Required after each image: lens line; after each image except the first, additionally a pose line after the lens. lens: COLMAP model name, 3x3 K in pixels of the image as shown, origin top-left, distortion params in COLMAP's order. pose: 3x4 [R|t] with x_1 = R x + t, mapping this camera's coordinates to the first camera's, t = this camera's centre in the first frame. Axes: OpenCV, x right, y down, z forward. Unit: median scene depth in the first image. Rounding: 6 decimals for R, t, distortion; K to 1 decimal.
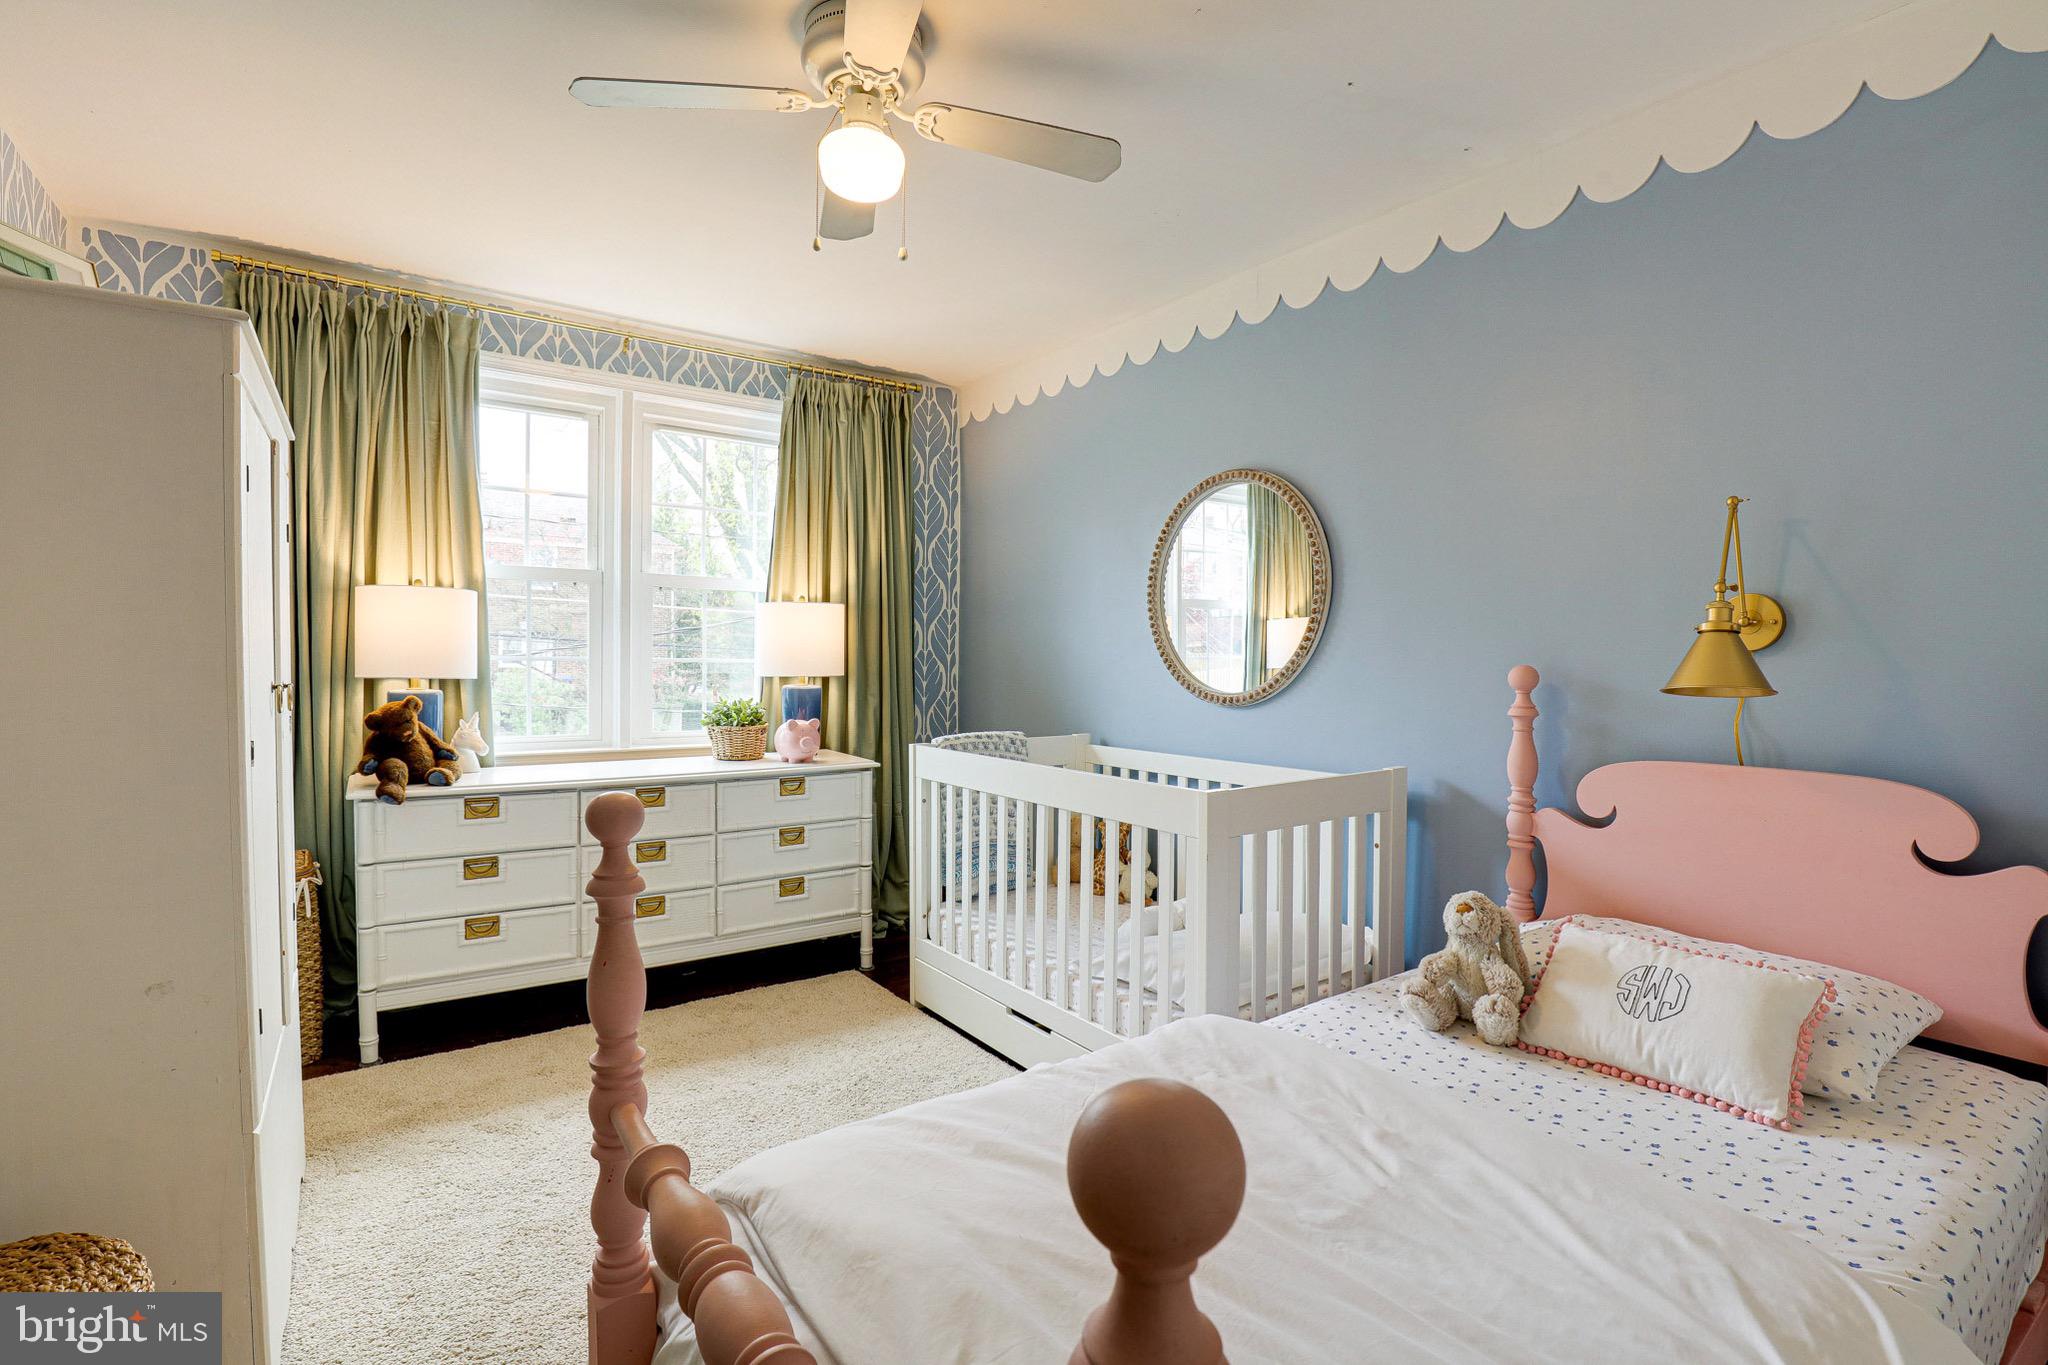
lens RADIAL K [[942.4, 0, 1041.1], [0, 942.4, 684.0], [0, 0, 1]] dist [-0.036171, 0.007979]
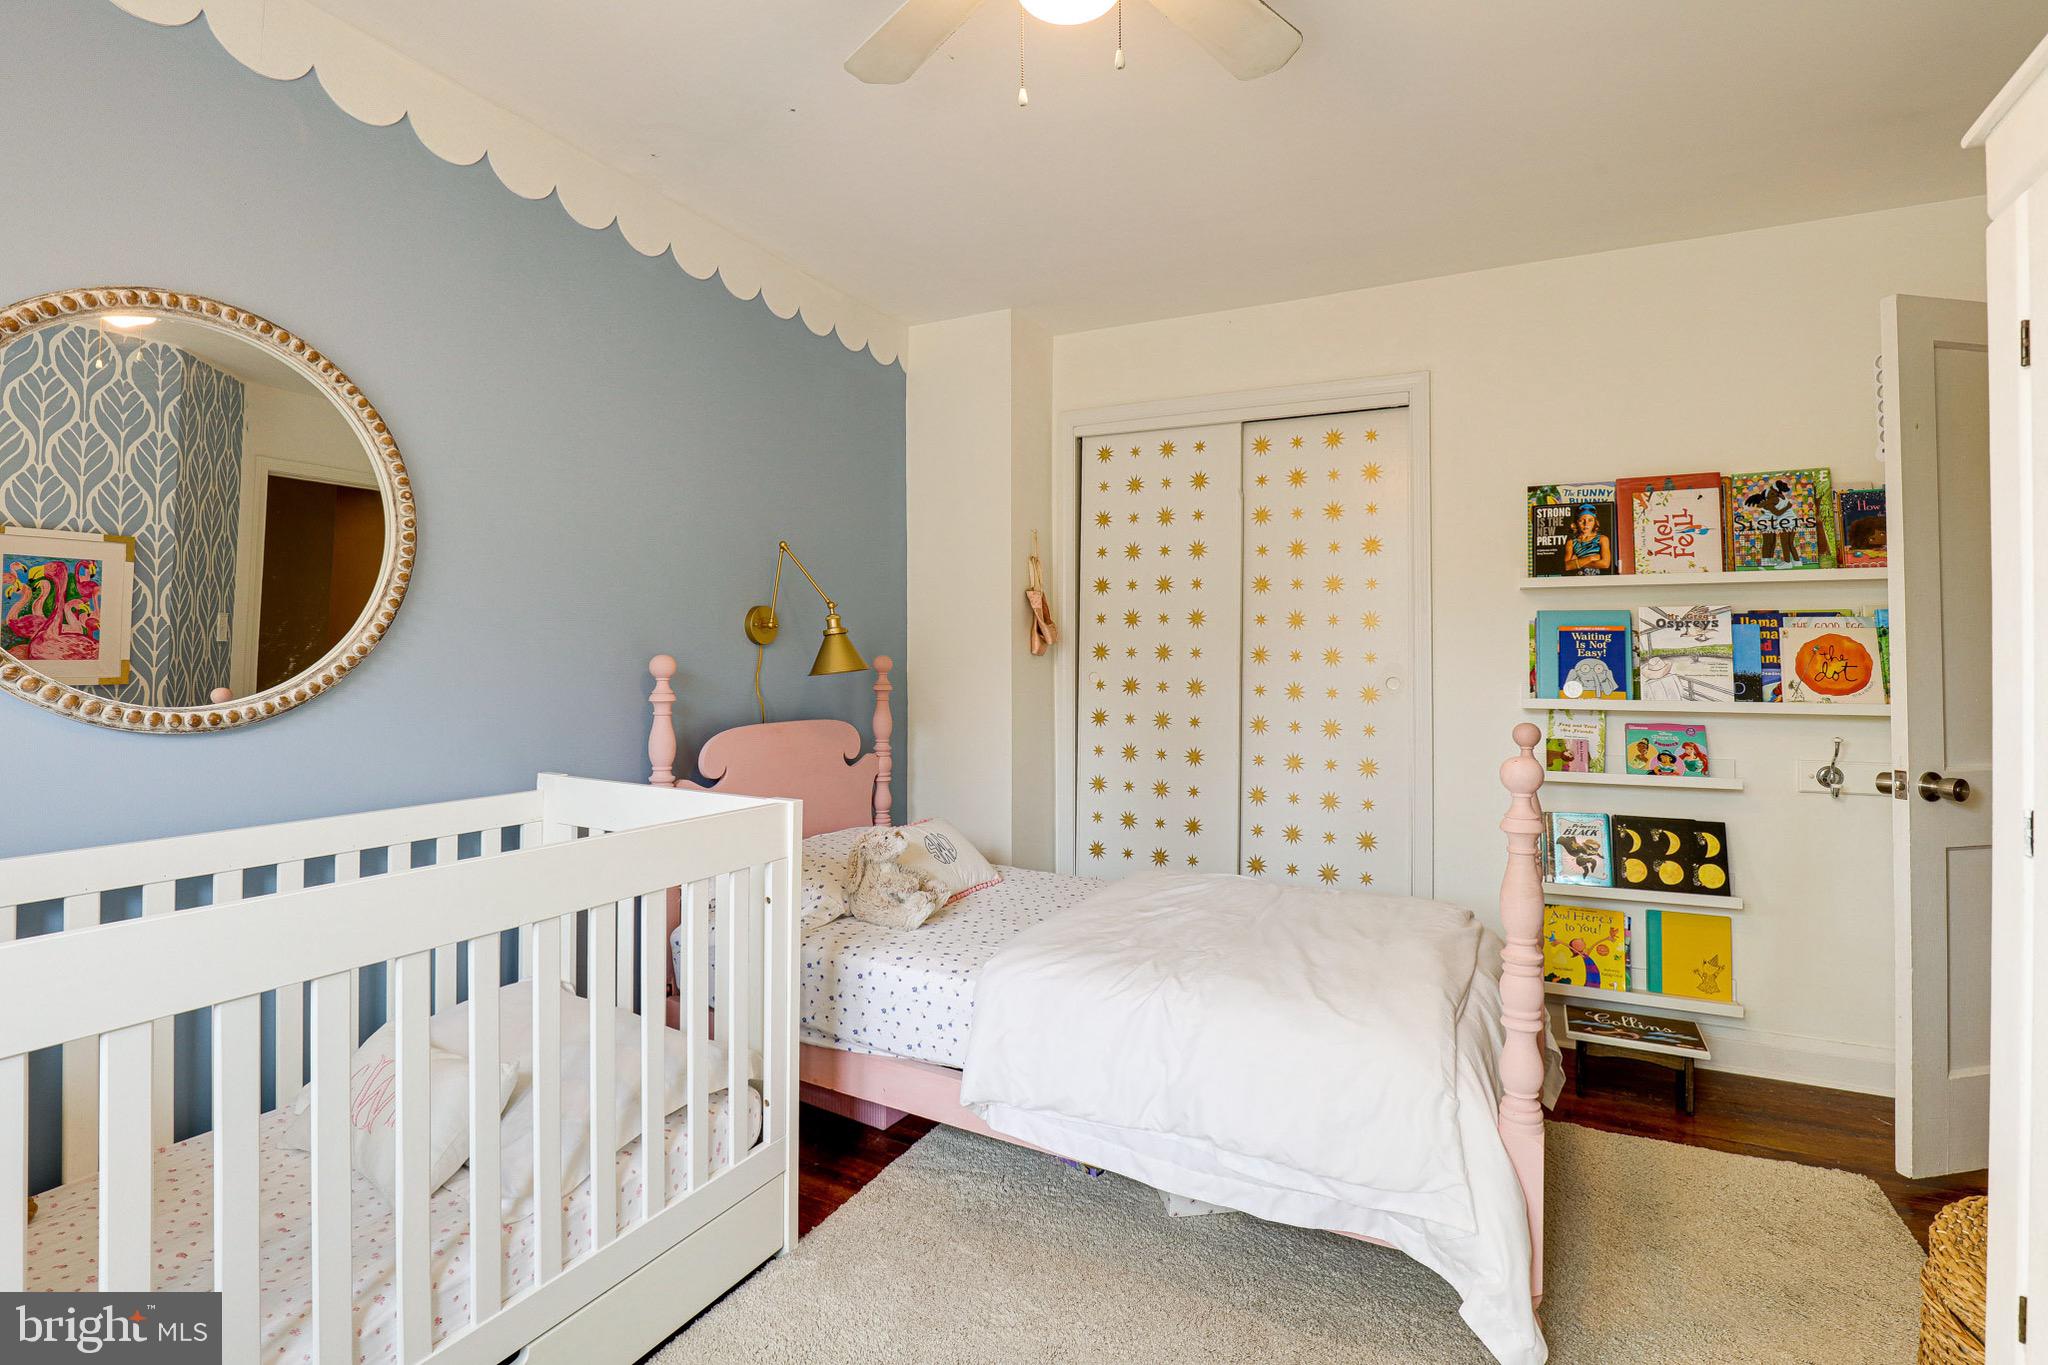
lens RADIAL K [[955.3, 0, 1025.2], [0, 955.3, 644.2], [0, 0, 1]] dist [-0.027513, 0.000261]
pose [[-0.460501, 0.008559, 0.887618, -0.961772], [0.006460, 0.999959, -0.006290, -0.031128], [-0.887636, 0.002838, -0.460537, 1.645032]]
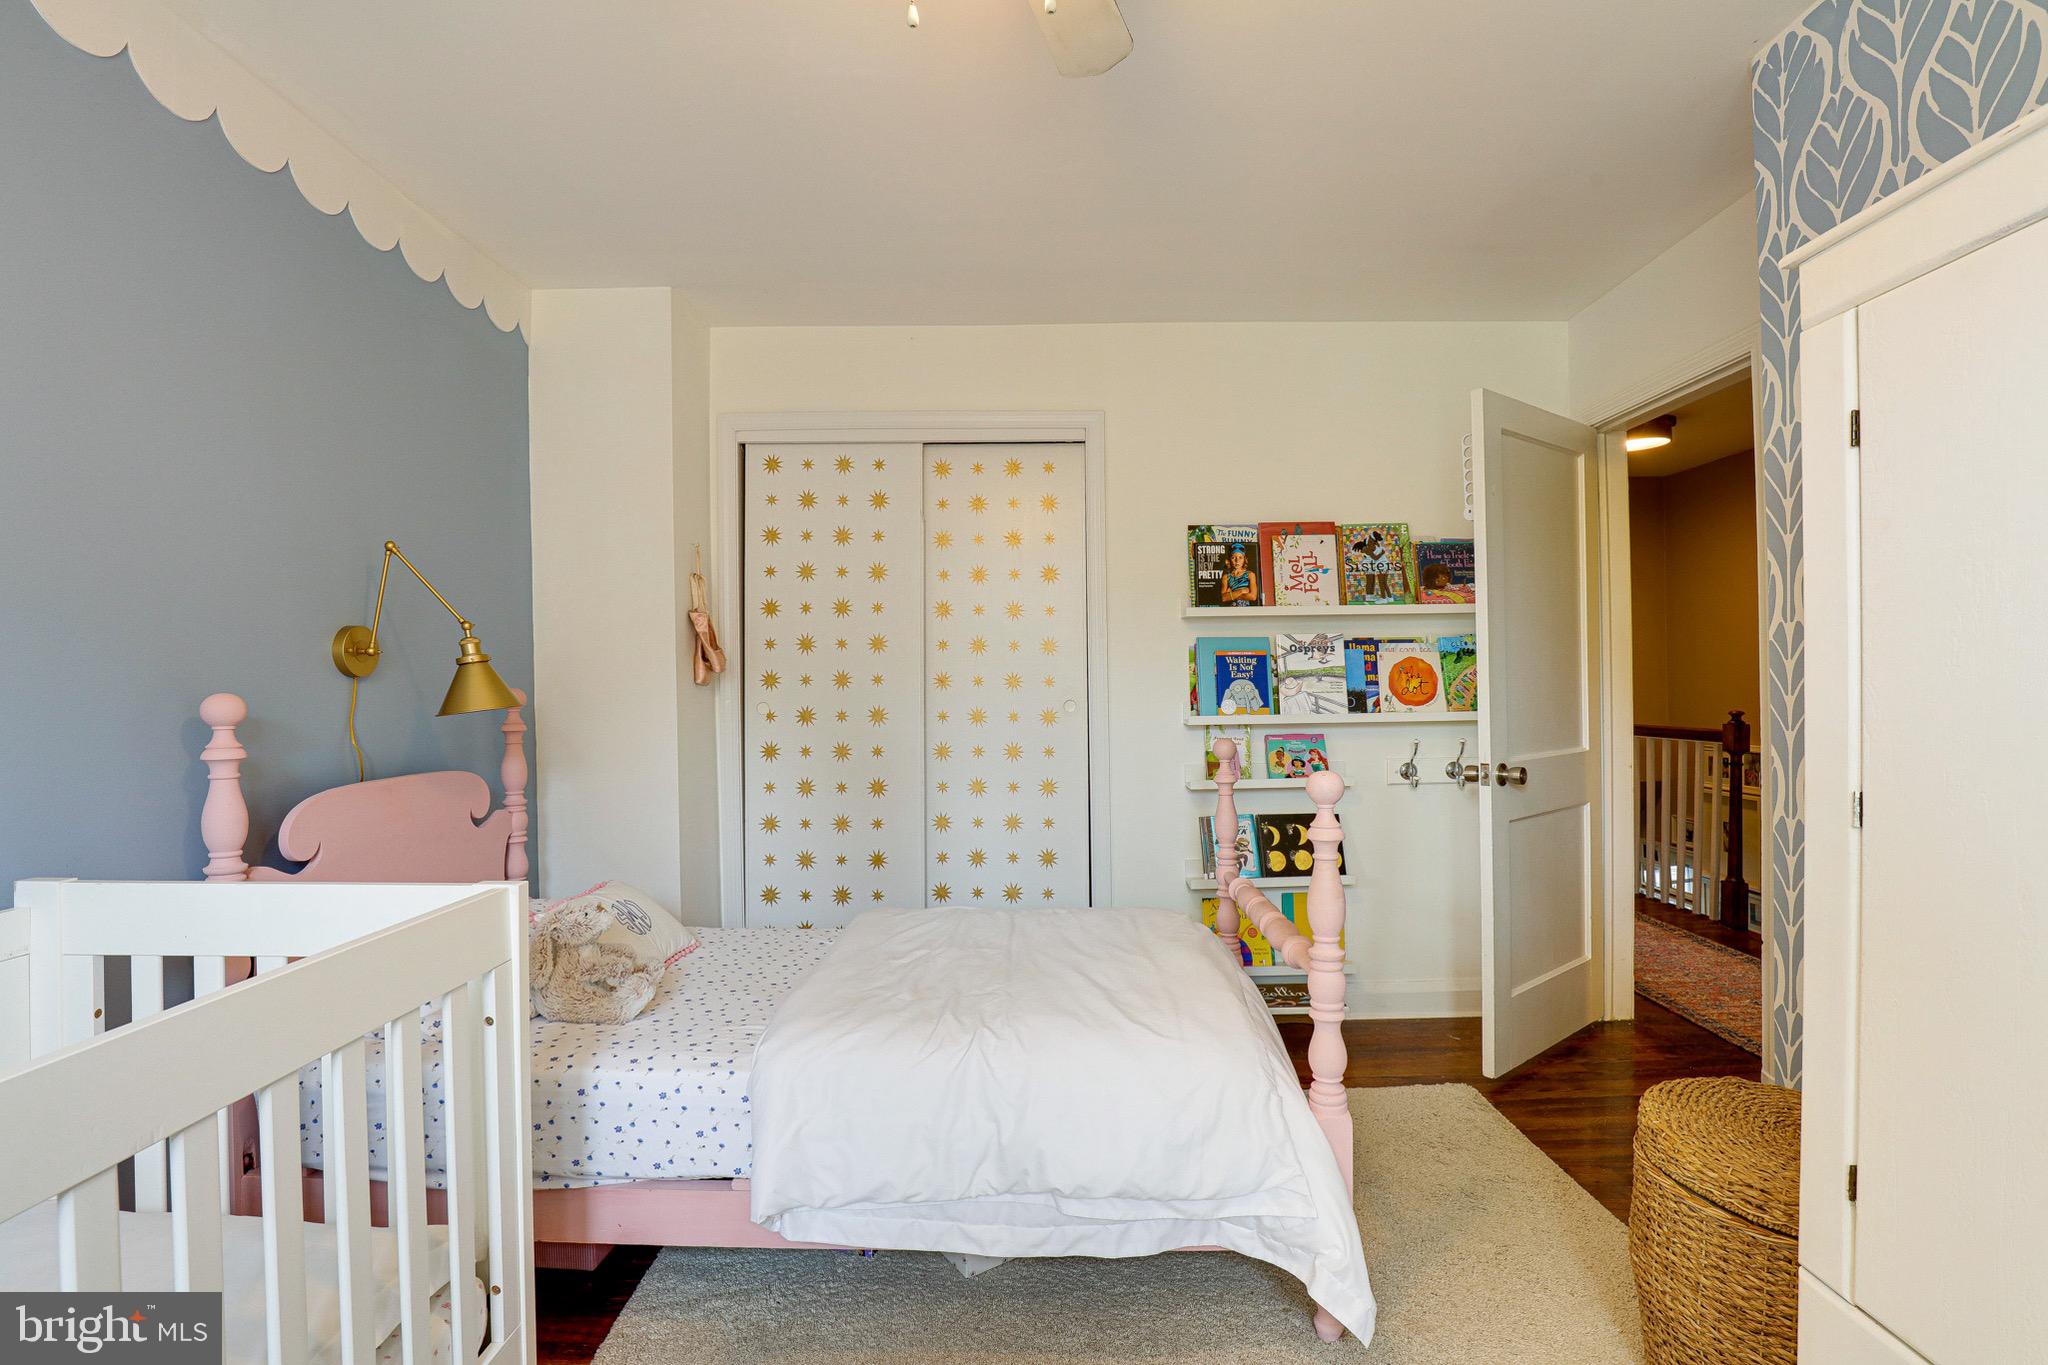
lens RADIAL K [[942.4, 0, 1041.1], [0, 942.4, 684.0], [0, 0, 1]] dist [-0.036171, 0.007979]
pose [[-0.815429, 0.007546, 0.578807, -0.682991], [0.019216, 0.999717, 0.014038, -0.035190], [-0.578538, 0.022569, -0.815343, 1.776781]]
